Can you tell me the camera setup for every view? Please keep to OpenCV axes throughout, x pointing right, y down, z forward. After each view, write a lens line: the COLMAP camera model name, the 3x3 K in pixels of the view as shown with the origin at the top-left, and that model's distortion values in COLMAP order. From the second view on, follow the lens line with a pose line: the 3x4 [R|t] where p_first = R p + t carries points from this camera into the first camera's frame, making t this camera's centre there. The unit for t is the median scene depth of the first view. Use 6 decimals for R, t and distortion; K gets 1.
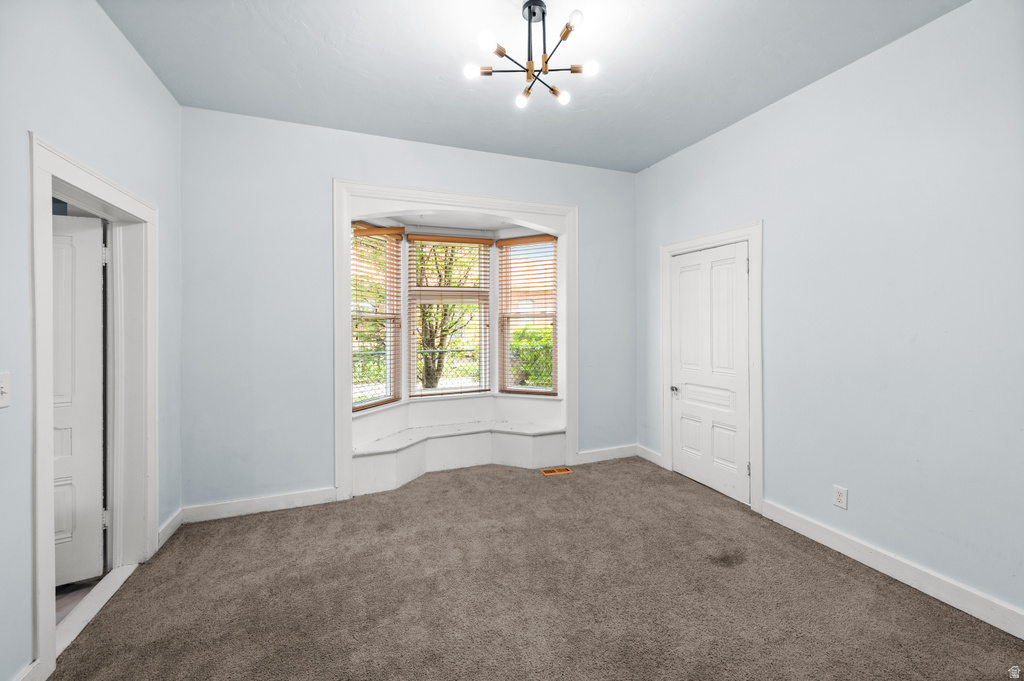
lens RADIAL K [[410.8, 0, 516.0], [0, 410.8, 321.4], [0, 0, 1]] dist [-0.000122, 0.000775]
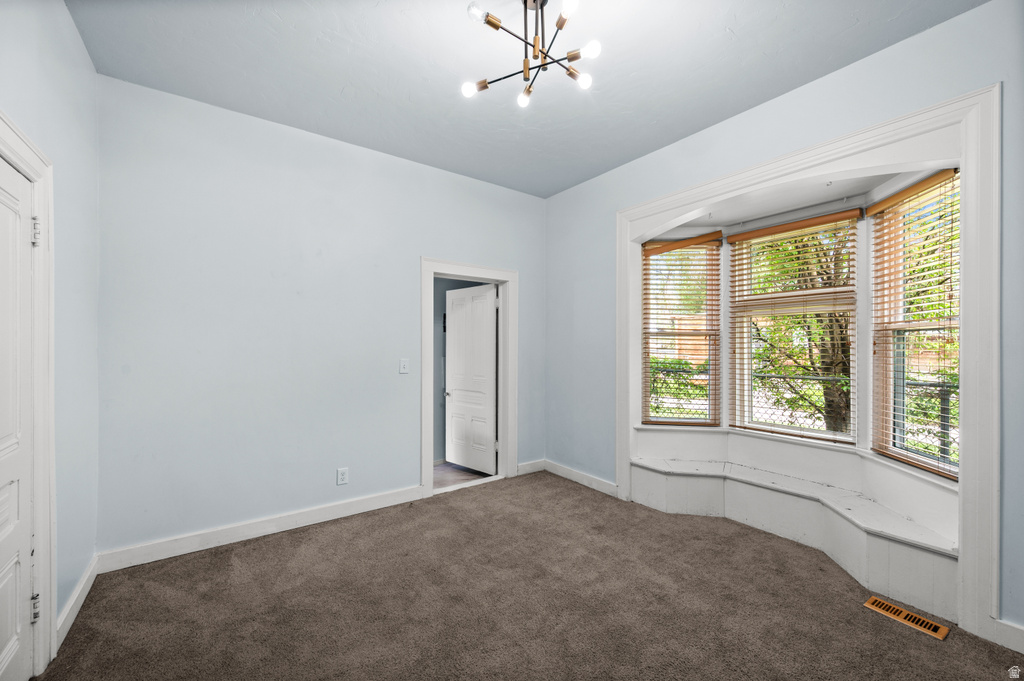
lens RADIAL K [[410.8, 0, 512.6], [0, 410.8, 341.8], [0, 0, 1]] dist [-0.000122, 0.000775]
pose [[0.259586, 0.012221, -0.965643, 0.559044], [0.009007, 0.999846, 0.015075, -0.011386], [0.965678, -0.012611, 0.259436, 0.420858]]
